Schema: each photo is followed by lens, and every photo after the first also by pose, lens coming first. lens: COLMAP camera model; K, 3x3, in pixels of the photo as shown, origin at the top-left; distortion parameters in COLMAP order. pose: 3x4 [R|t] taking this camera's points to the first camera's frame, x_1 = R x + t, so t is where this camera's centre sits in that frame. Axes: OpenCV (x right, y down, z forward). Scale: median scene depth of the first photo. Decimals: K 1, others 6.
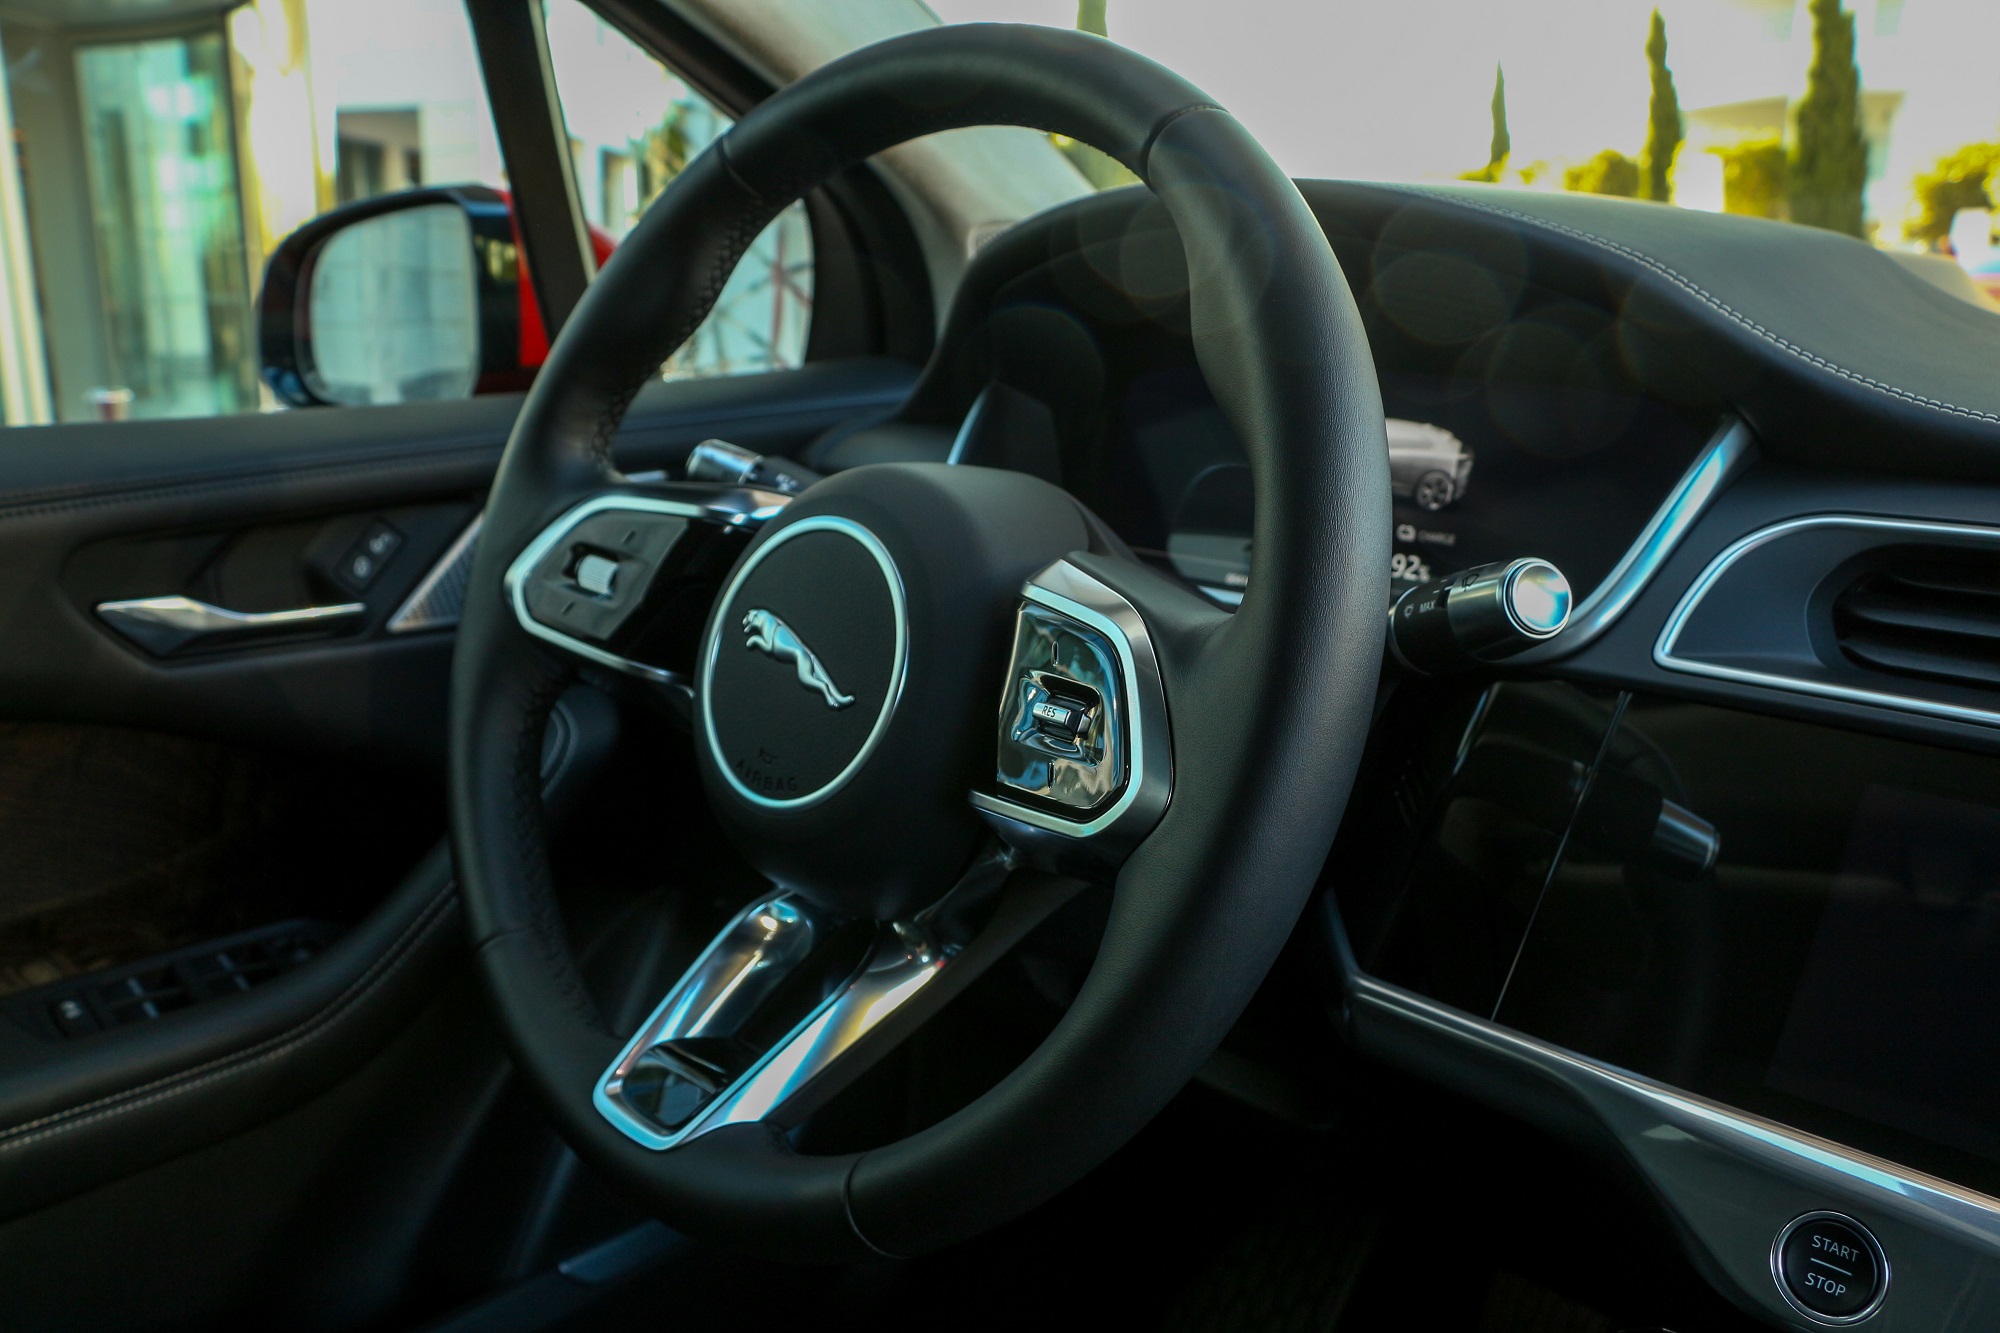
lens RADIAL K [[1597.7, 0, 971.8], [0, 1597.7, 670.4], [0, 0, 1]] dist [-0.188142, 0.140530]
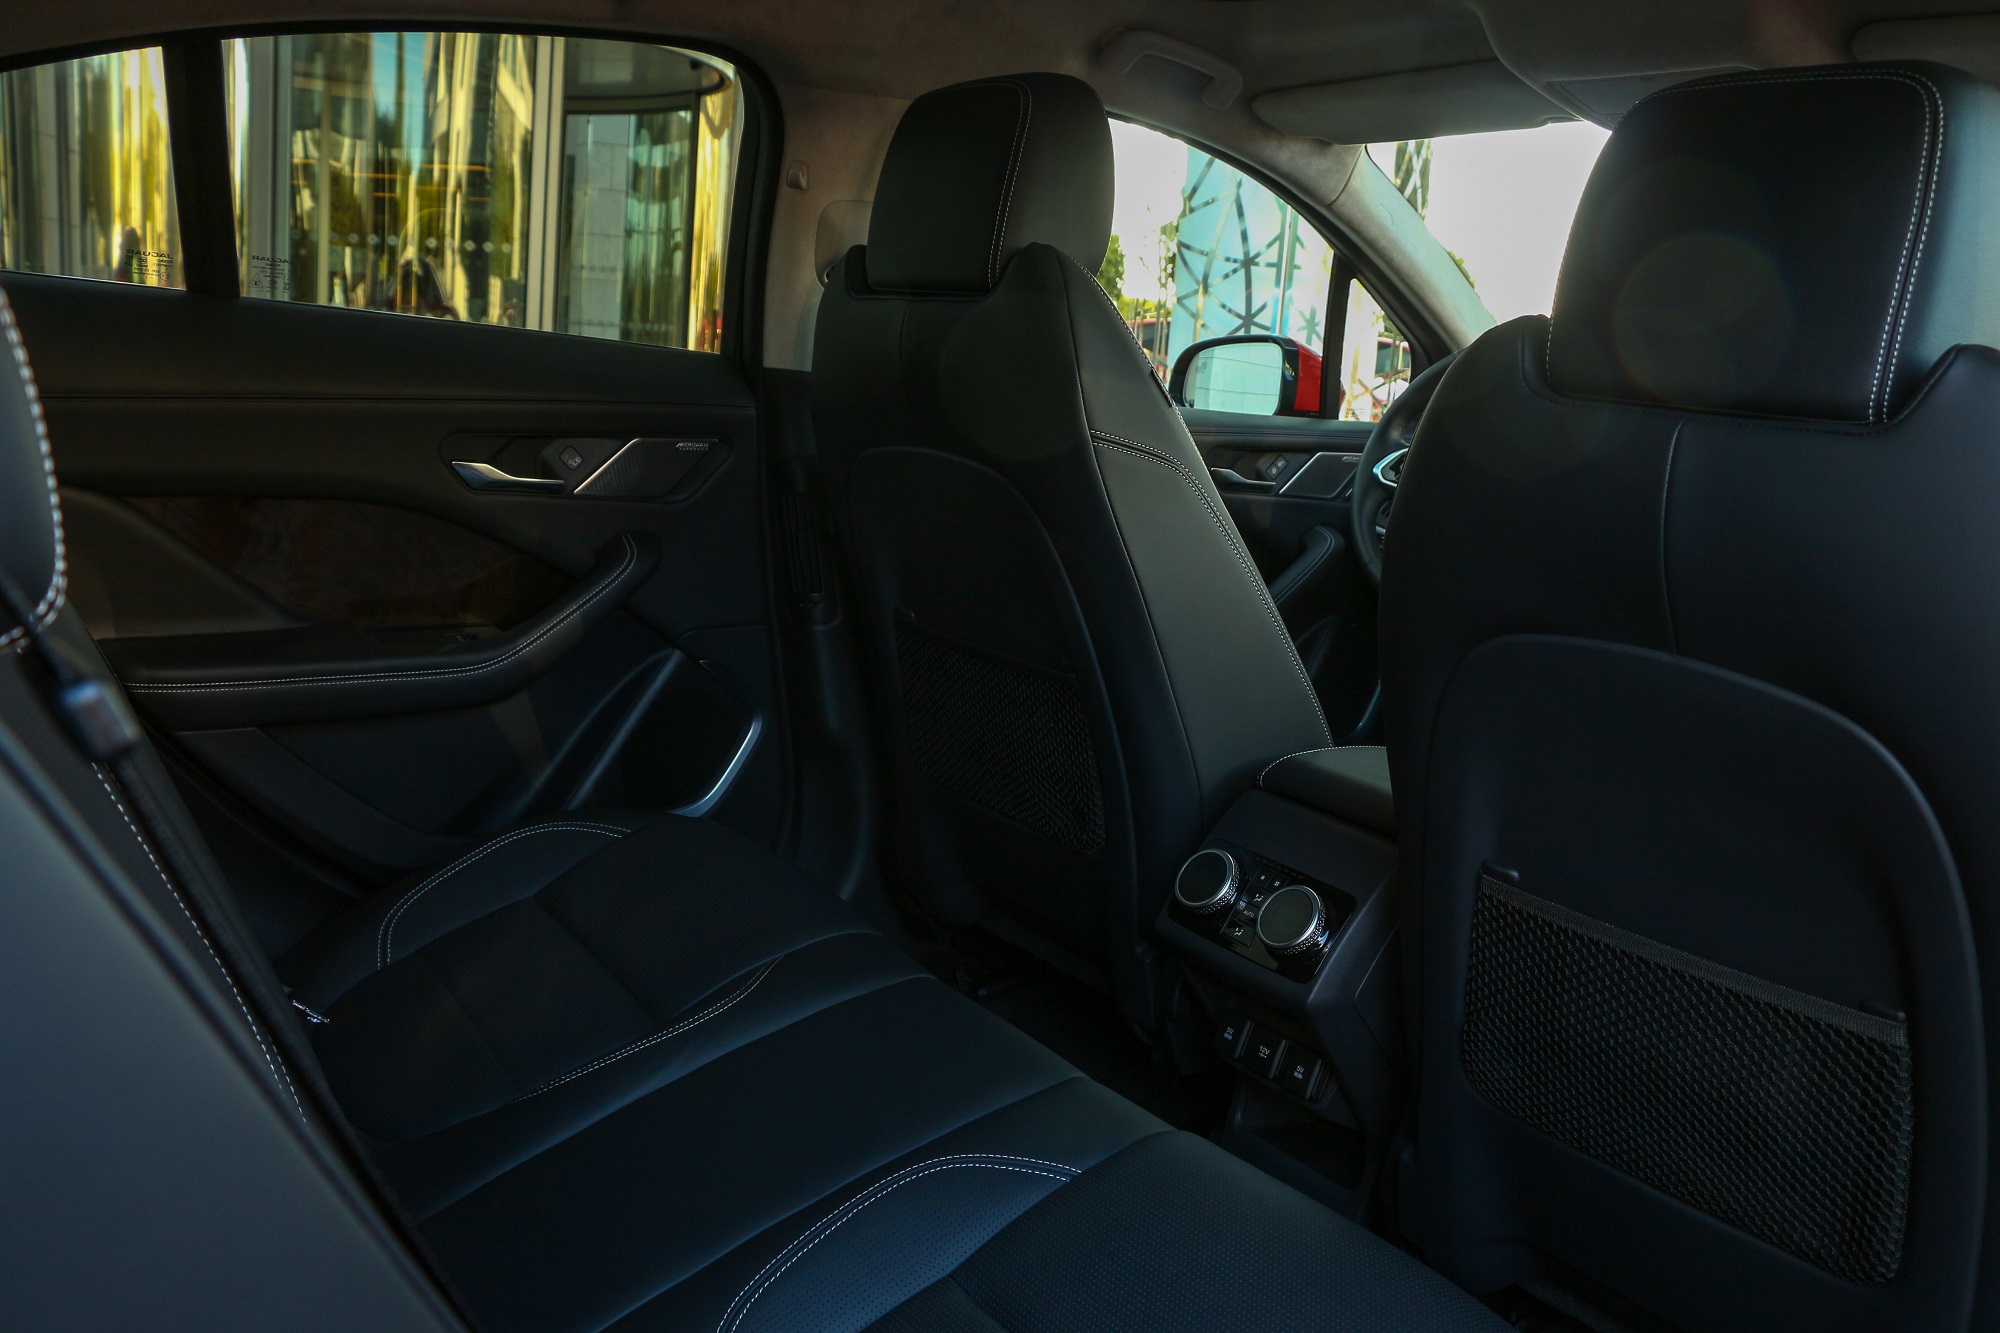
lens RADIAL K [[1597.7, 0, 971.8], [0, 1597.7, 670.4], [0, 0, 1]] dist [-0.188142, 0.140530]
pose [[0.979007, 0.122037, -0.163255, -0.606835], [-0.130465, 0.990567, -0.041903, 0.723034], [0.156601, 0.062322, 0.985694, -2.848308]]
